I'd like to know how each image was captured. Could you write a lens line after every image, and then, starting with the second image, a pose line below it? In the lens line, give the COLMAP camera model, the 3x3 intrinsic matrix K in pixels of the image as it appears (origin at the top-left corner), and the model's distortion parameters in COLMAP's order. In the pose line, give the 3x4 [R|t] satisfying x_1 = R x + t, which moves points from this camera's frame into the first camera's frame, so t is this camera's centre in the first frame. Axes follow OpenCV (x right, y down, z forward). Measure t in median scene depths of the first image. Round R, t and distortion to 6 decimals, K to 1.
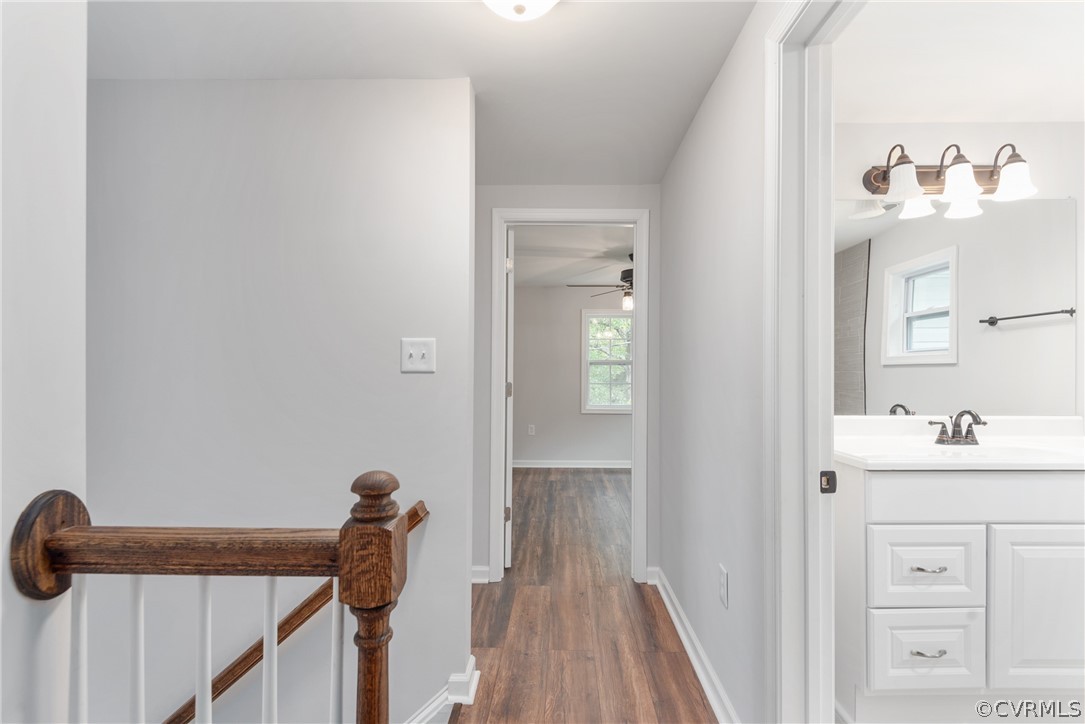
lens RADIAL K [[495.1, 0, 547.9], [0, 495.1, 359.2], [0, 0, 1]] dist [-0.001843, -0.000501]
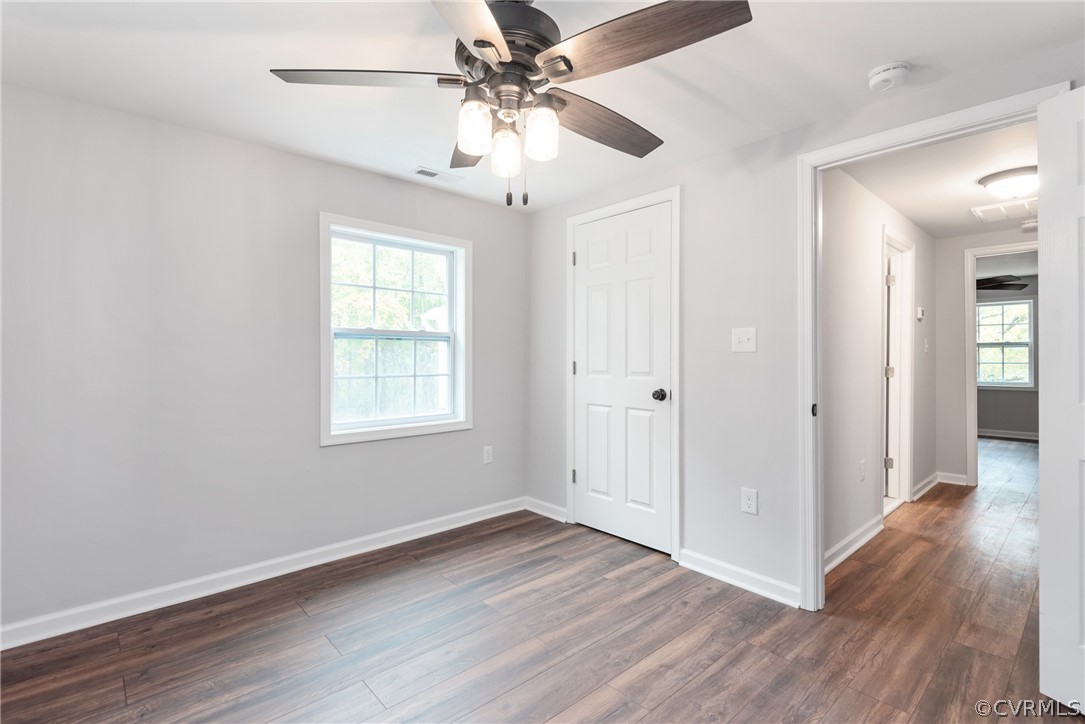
lens RADIAL K [[495.1, 0, 547.9], [0, 495.1, 359.2], [0, 0, 1]] dist [-0.001843, -0.000501]
pose [[-0.684795, -0.004209, 0.728723, -0.115919], [-0.014932, 0.999854, -0.008257, 0.045149], [-0.728583, -0.016536, -0.684758, 1.948522]]
